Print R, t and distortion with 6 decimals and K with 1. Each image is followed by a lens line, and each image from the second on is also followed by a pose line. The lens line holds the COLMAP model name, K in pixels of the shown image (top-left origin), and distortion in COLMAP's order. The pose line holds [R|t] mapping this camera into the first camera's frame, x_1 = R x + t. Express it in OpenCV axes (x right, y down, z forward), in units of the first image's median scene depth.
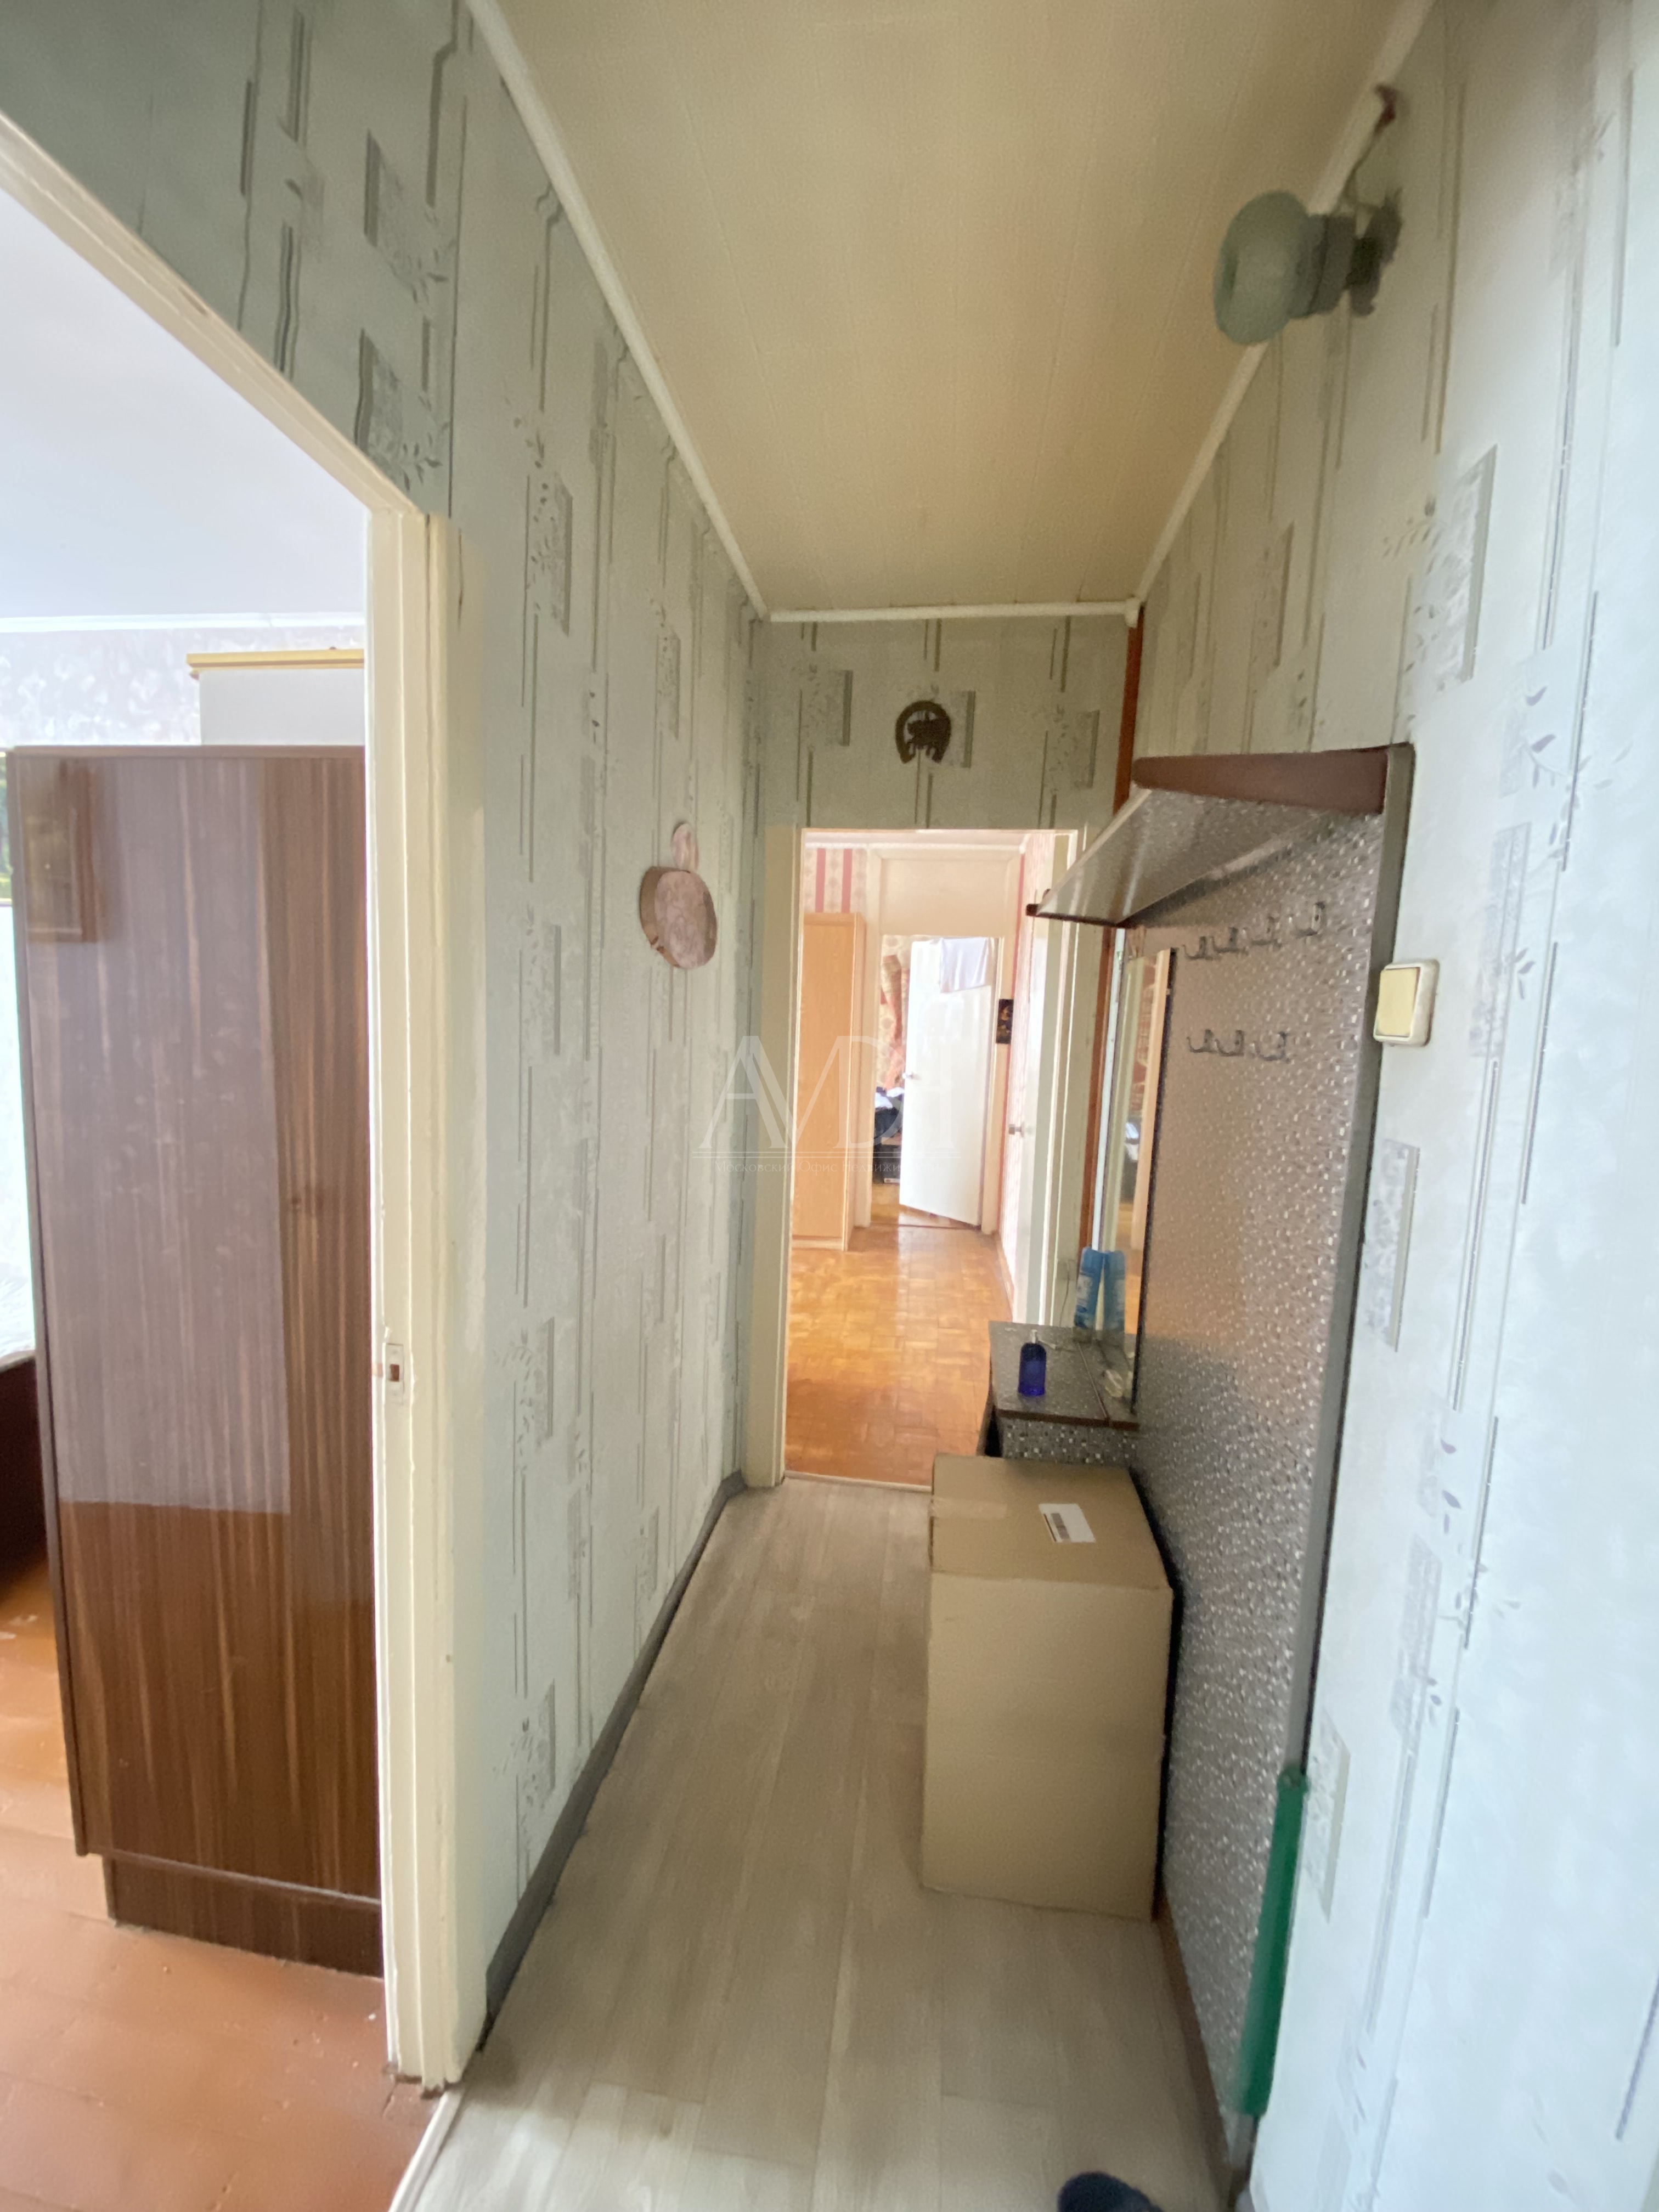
lens RADIAL K [[905.7, 0, 828.9], [0, 905.7, 1107.9], [0, 0, 1]] dist [0.010894, -0.016292]
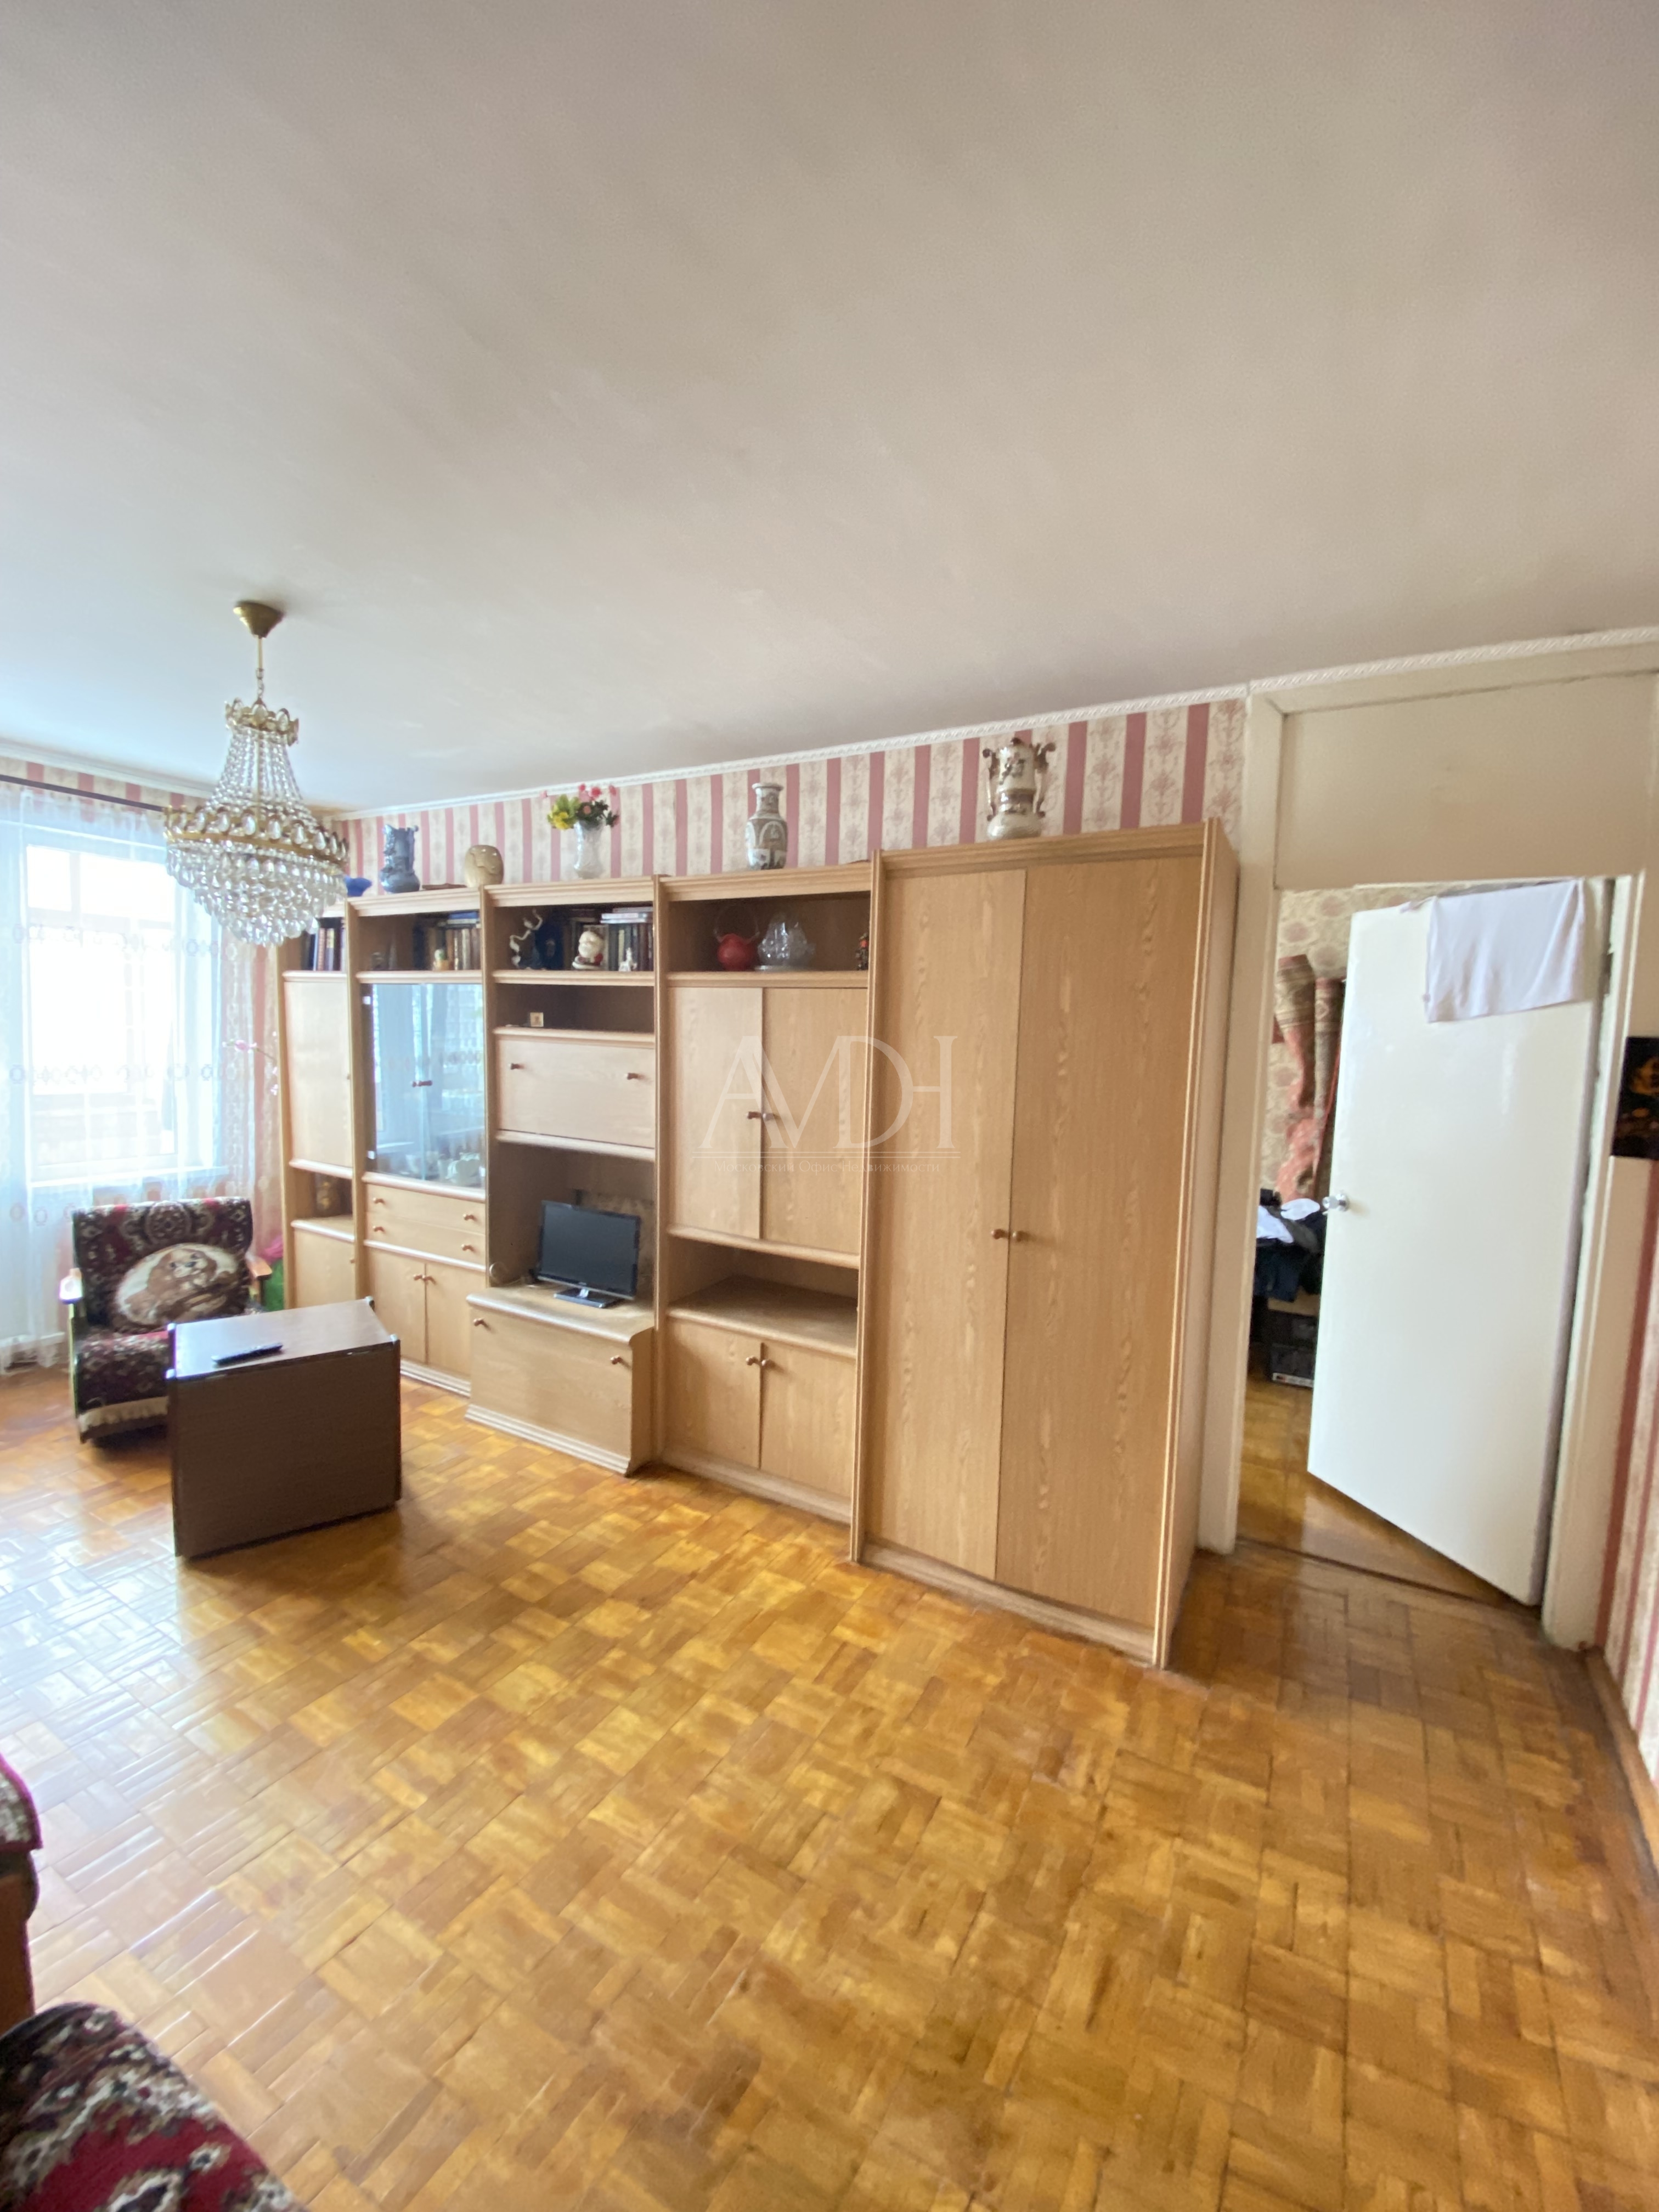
lens RADIAL K [[905.7, 0, 834.1], [0, 905.7, 1107.1], [0, 0, 1]] dist [0.010894, -0.016292]
pose [[0.923698, 0.021703, -0.382506, 0.029515], [-0.036346, 0.998855, -0.031096, -0.064386], [0.381393, 0.042626, 0.923430, 0.509526]]
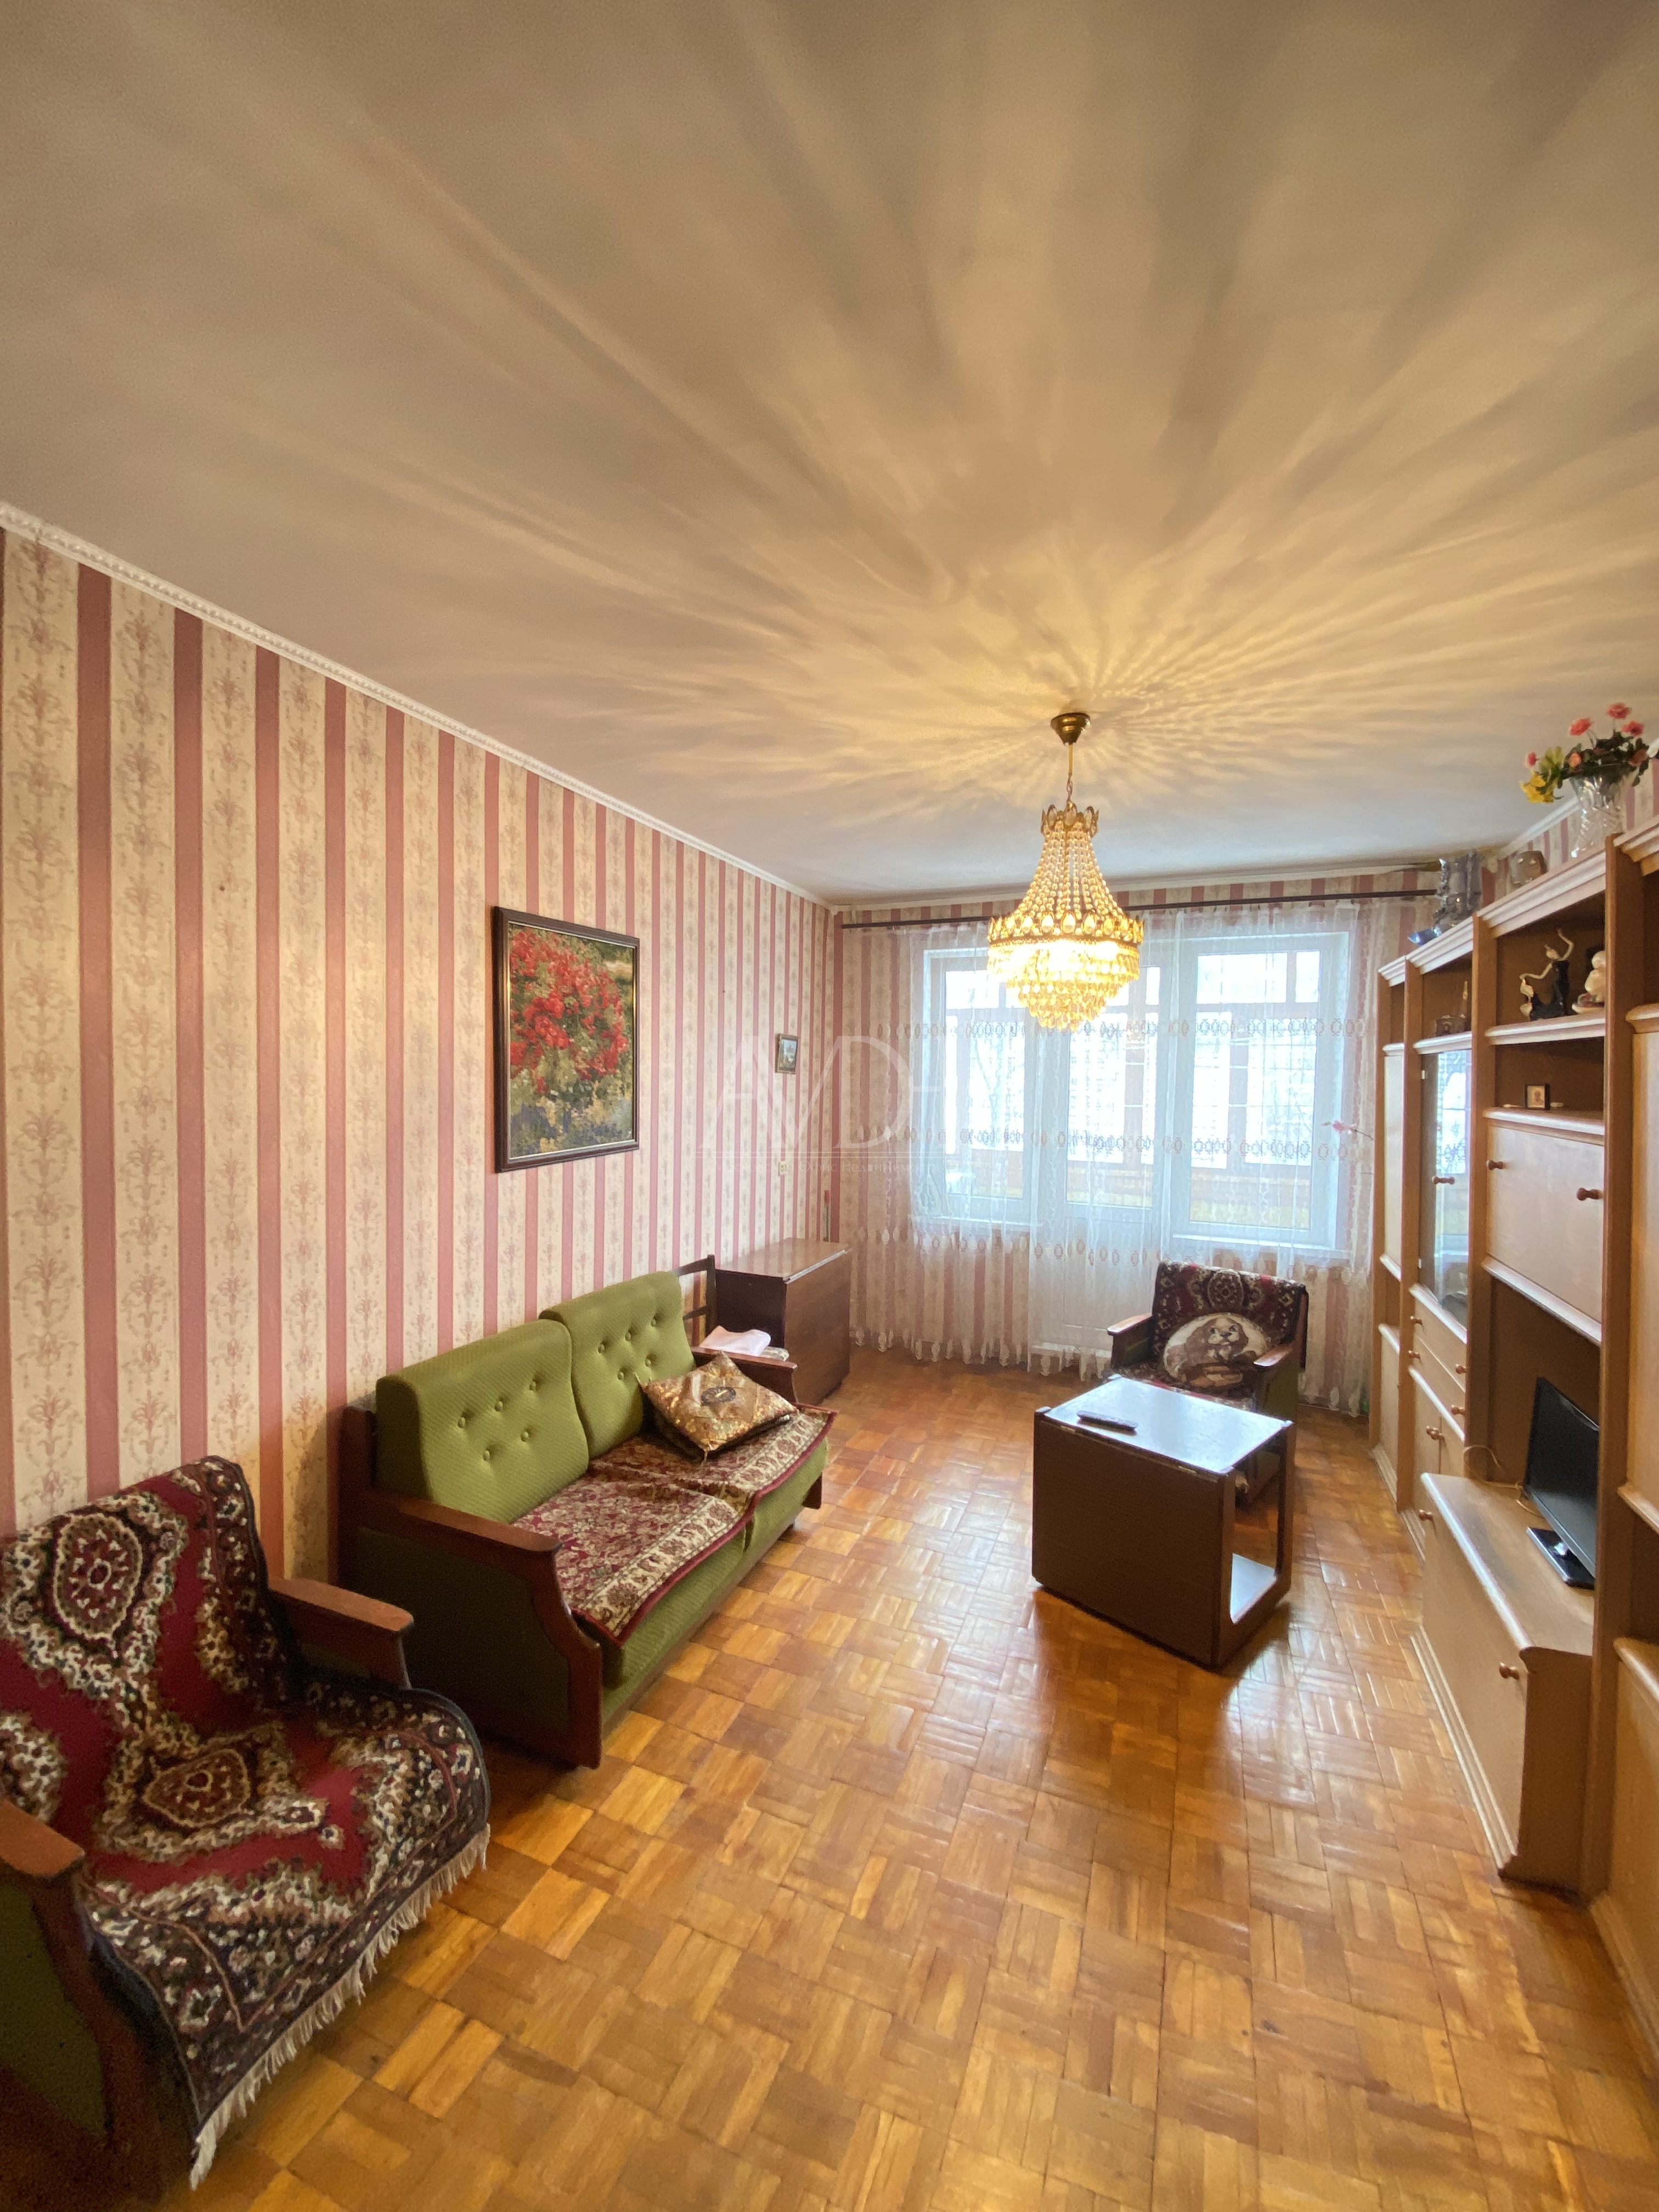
lens RADIAL K [[905.7, 0, 853.6], [0, 905.7, 1098.8], [0, 0, 1]] dist [0.010894, -0.016292]
pose [[-0.261927, -0.017230, -0.964934, 0.088628], [-0.125267, 0.991989, 0.016290, -0.110606], [0.956923, 0.125141, -0.261987, 0.875547]]
